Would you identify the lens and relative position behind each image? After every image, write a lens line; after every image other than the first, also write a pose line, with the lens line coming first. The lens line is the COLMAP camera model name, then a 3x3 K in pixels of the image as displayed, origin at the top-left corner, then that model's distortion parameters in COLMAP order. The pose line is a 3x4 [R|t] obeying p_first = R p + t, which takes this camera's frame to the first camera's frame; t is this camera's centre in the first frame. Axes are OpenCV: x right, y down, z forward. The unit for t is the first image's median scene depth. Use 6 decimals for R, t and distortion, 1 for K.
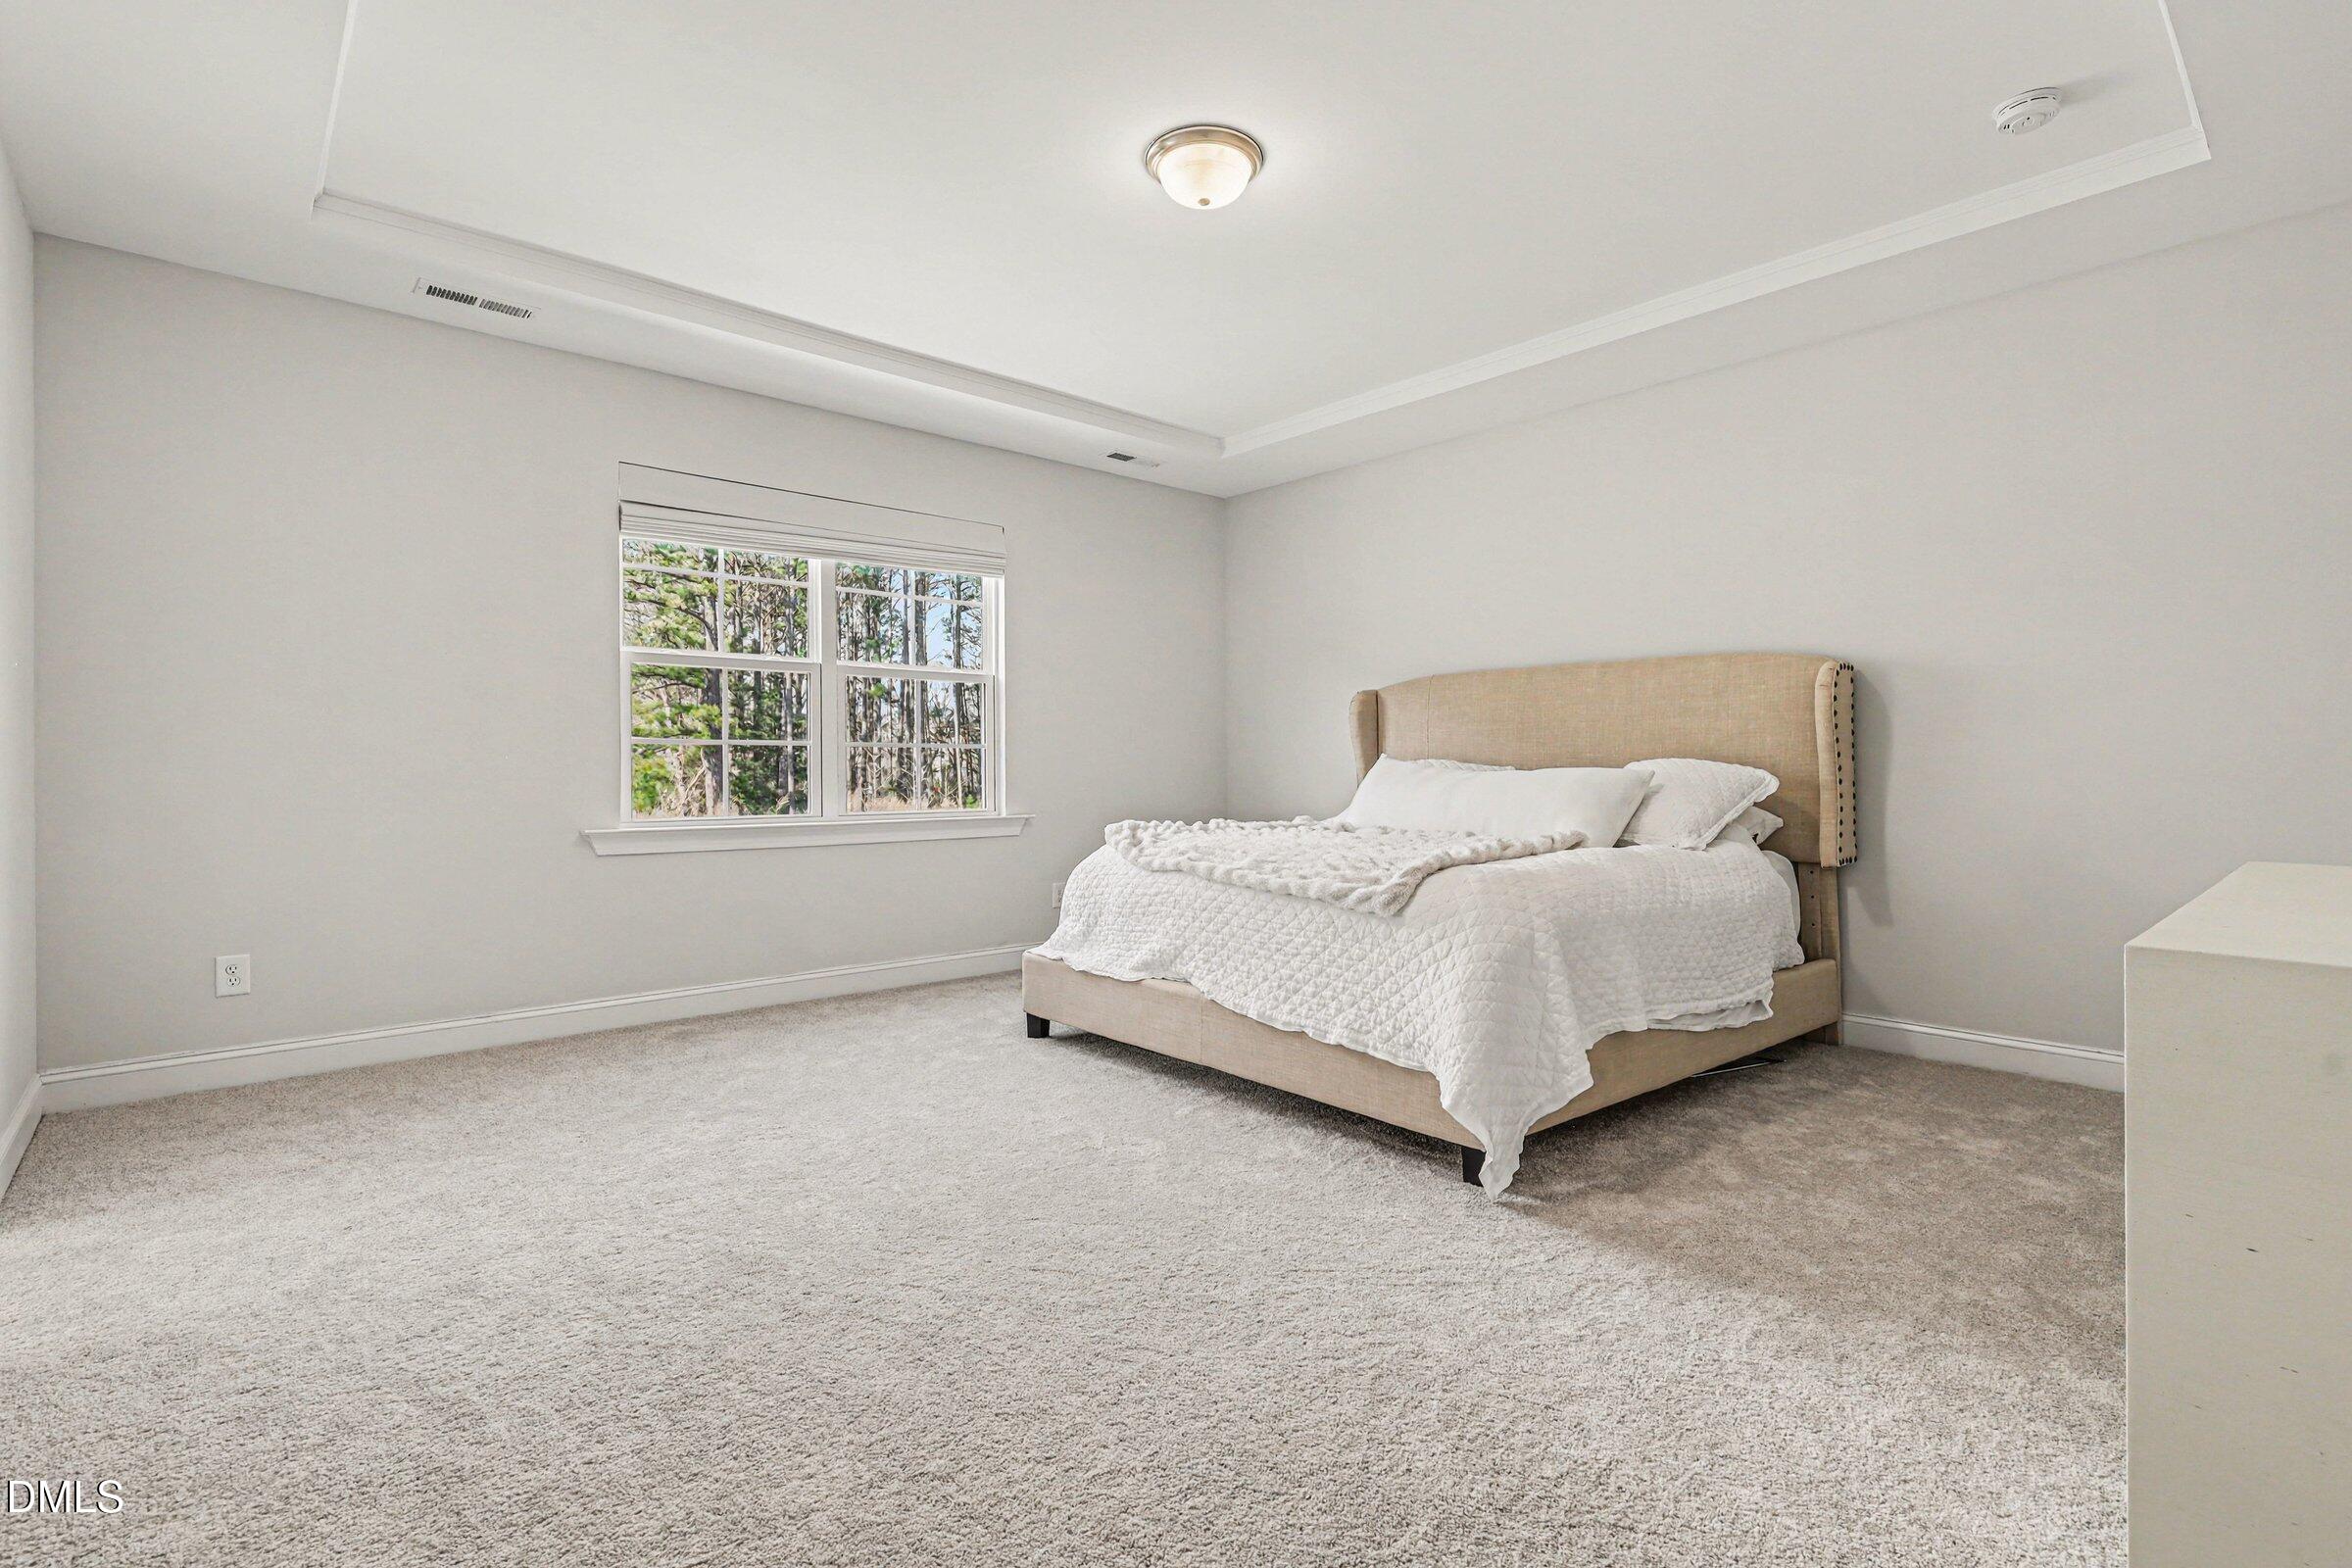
lens RADIAL K [[1072.1, 0, 1181.2], [0, 1072.1, 772.5], [0, 0, 1]] dist [0.014992, 0.001256]
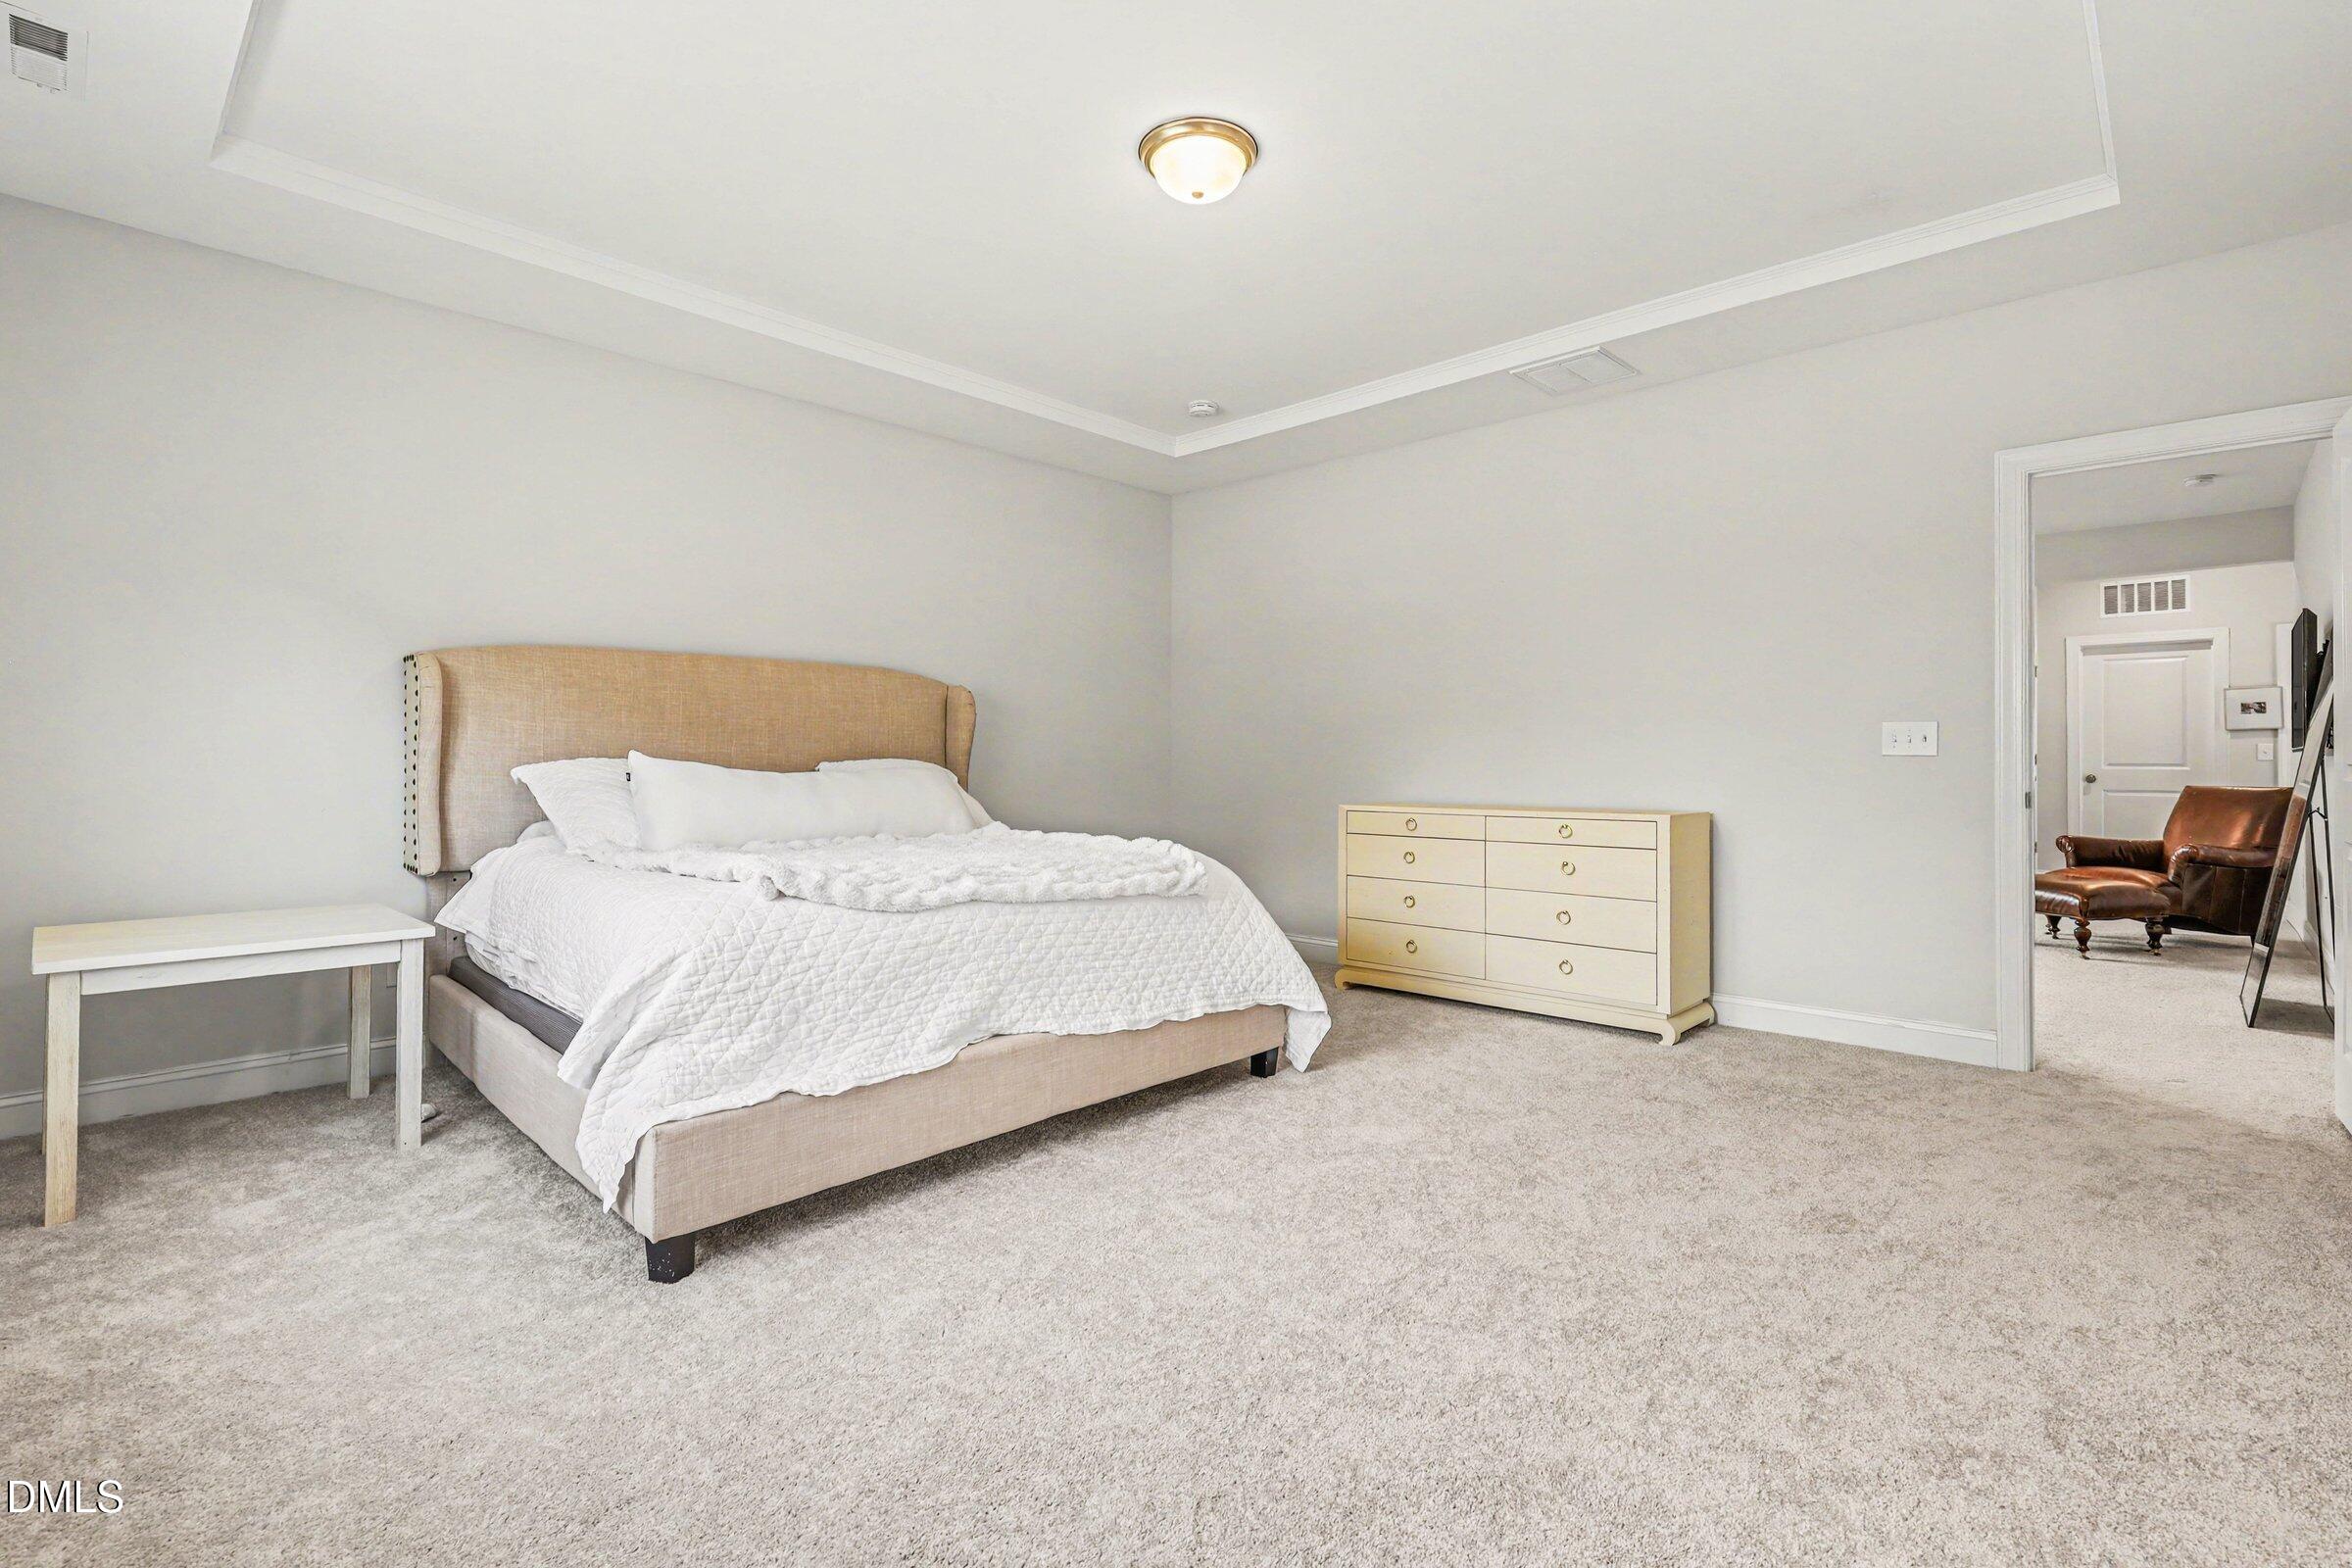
lens RADIAL K [[1072.1, 0, 1182.6], [0, 1072.1, 768.2], [0, 0, 1]] dist [0.014992, 0.001256]
pose [[-0.082947, -0.004404, 0.996544, -0.821779], [0.009543, 0.999941, 0.005214, -0.008233], [-0.996508, 0.009942, -0.082900, 0.946421]]
